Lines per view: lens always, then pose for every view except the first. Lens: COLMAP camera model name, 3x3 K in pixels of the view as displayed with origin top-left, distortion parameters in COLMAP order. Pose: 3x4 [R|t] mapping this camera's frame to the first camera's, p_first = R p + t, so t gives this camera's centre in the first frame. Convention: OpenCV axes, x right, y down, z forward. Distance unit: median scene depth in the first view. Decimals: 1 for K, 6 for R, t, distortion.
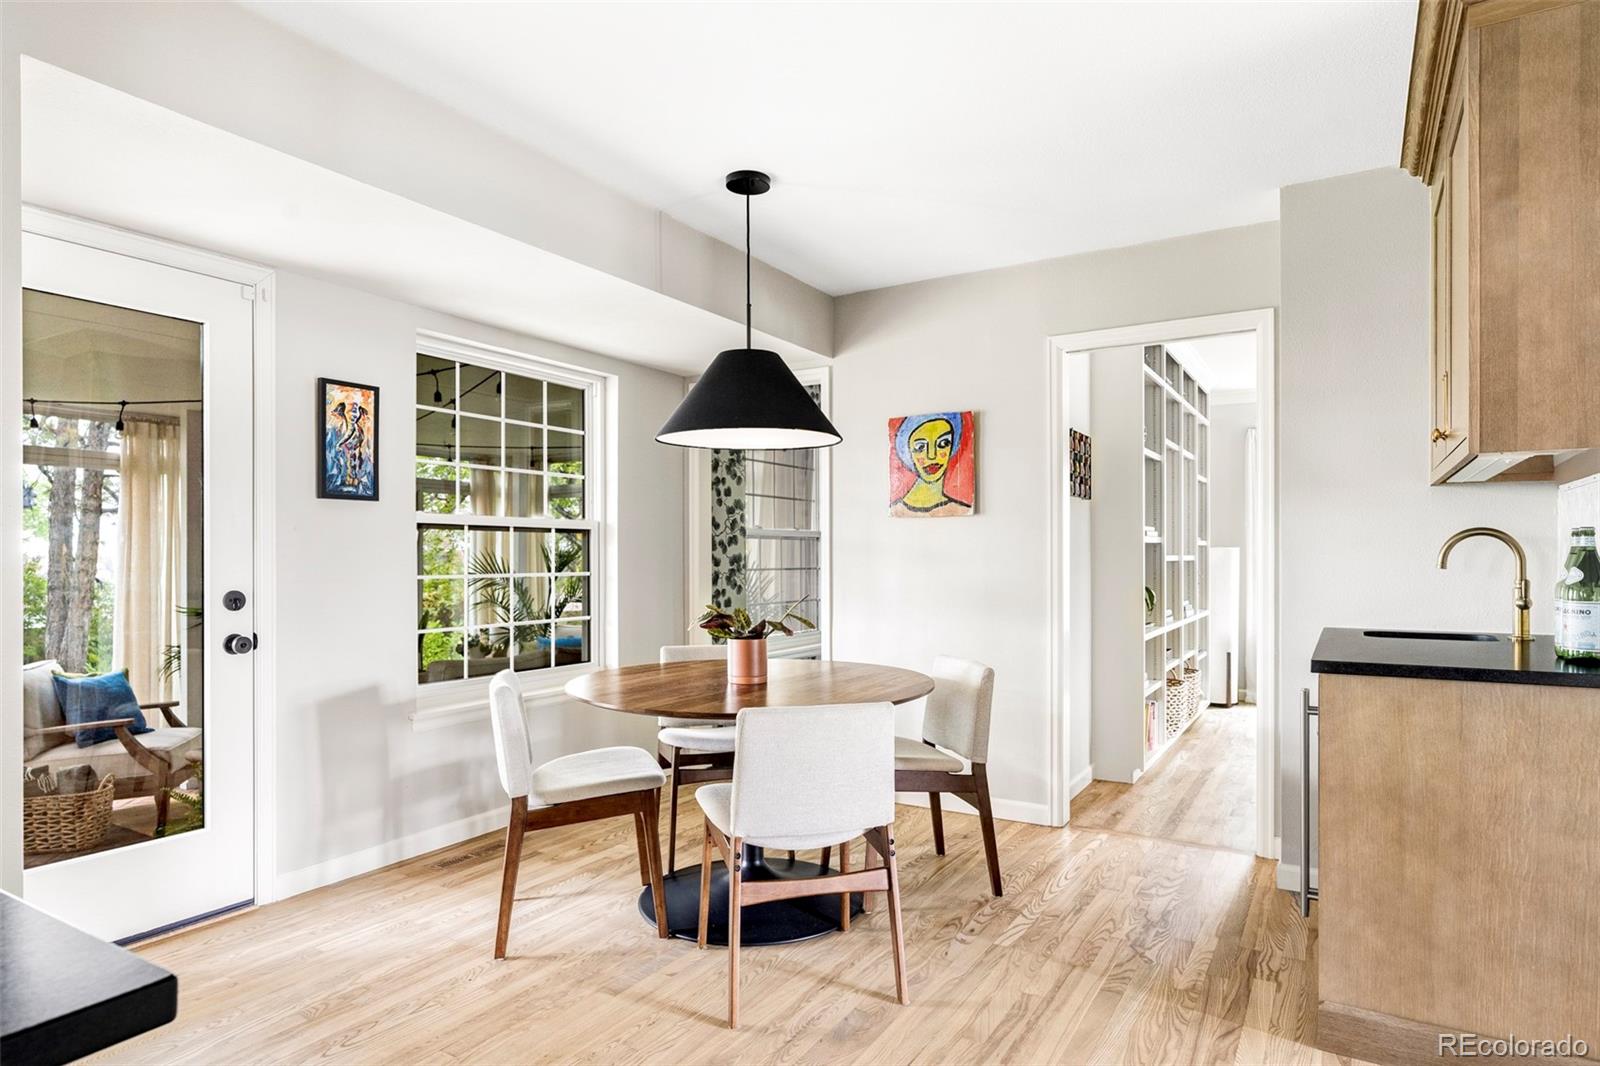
lens RADIAL K [[885.2, 0, 857.3], [0, 885.2, 566.0], [0, 0, 1]] dist [0.001979, -0.002294]
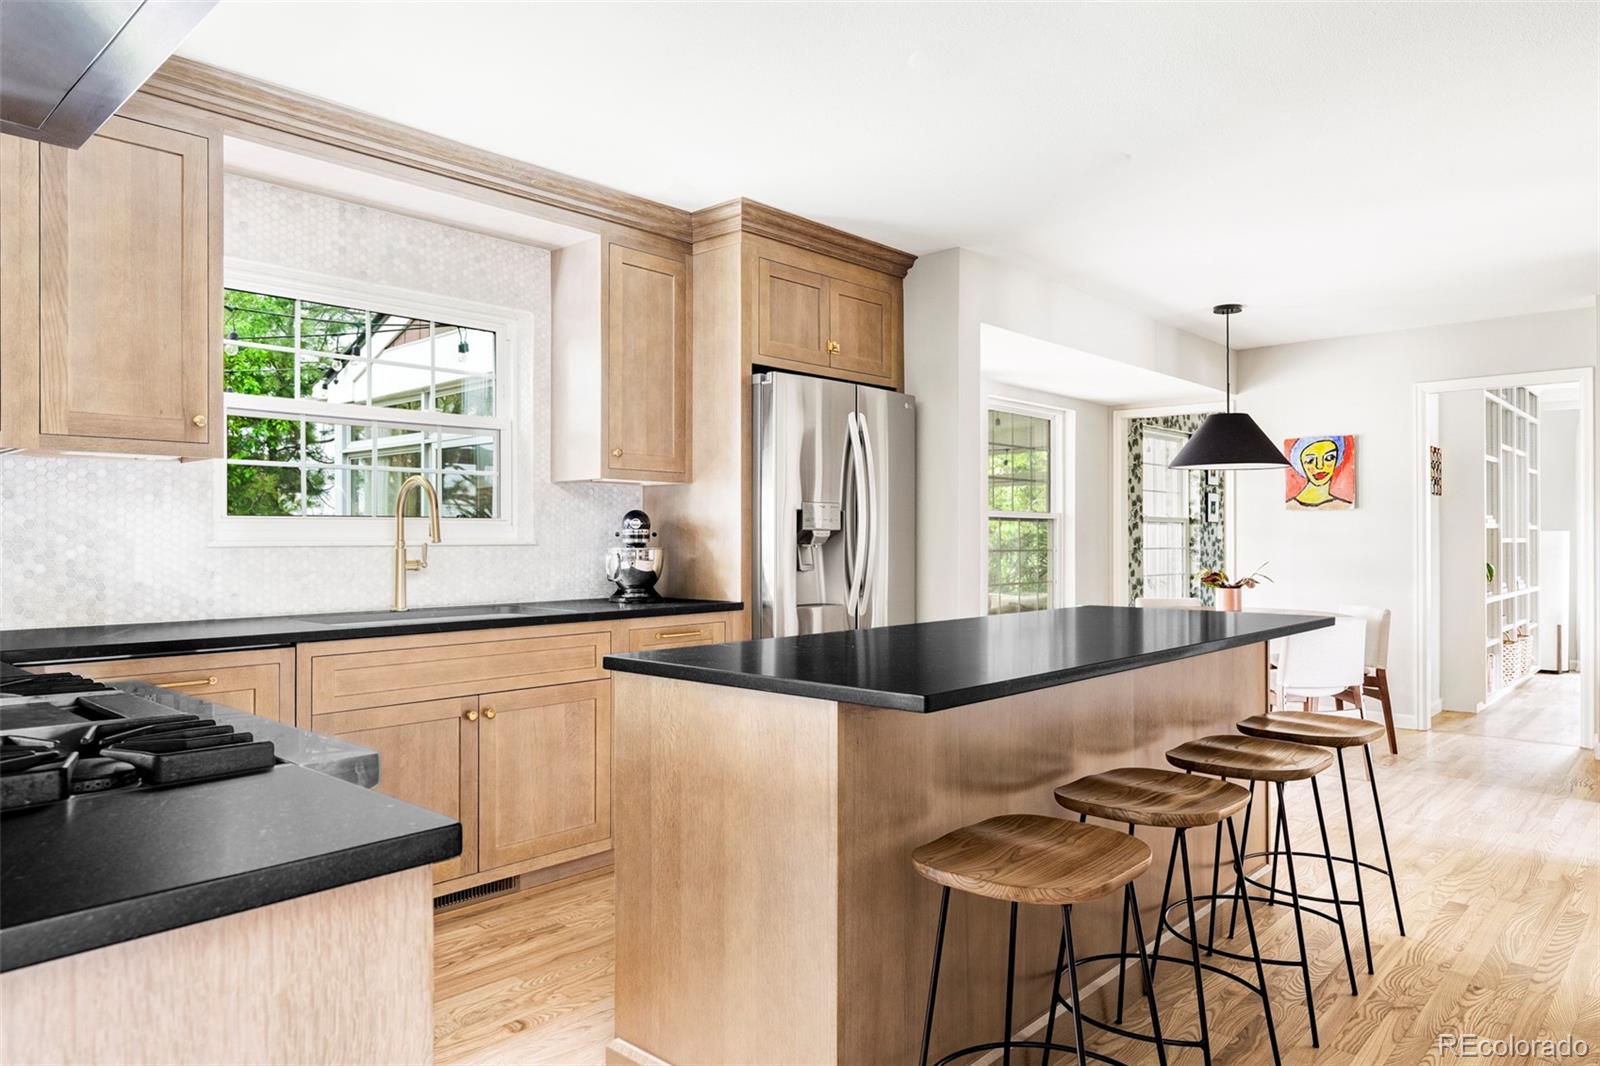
lens RADIAL K [[1007.3, 0, 864.2], [0, 1007.3, 539.1], [0, 0, 1]] dist [0.003002, -0.000658]
pose [[0.978706, 0.002601, -0.205251, -0.256299], [-0.004677, 0.999943, -0.009628, 0.007794], [0.205214, 0.010383, 0.978662, -0.614869]]
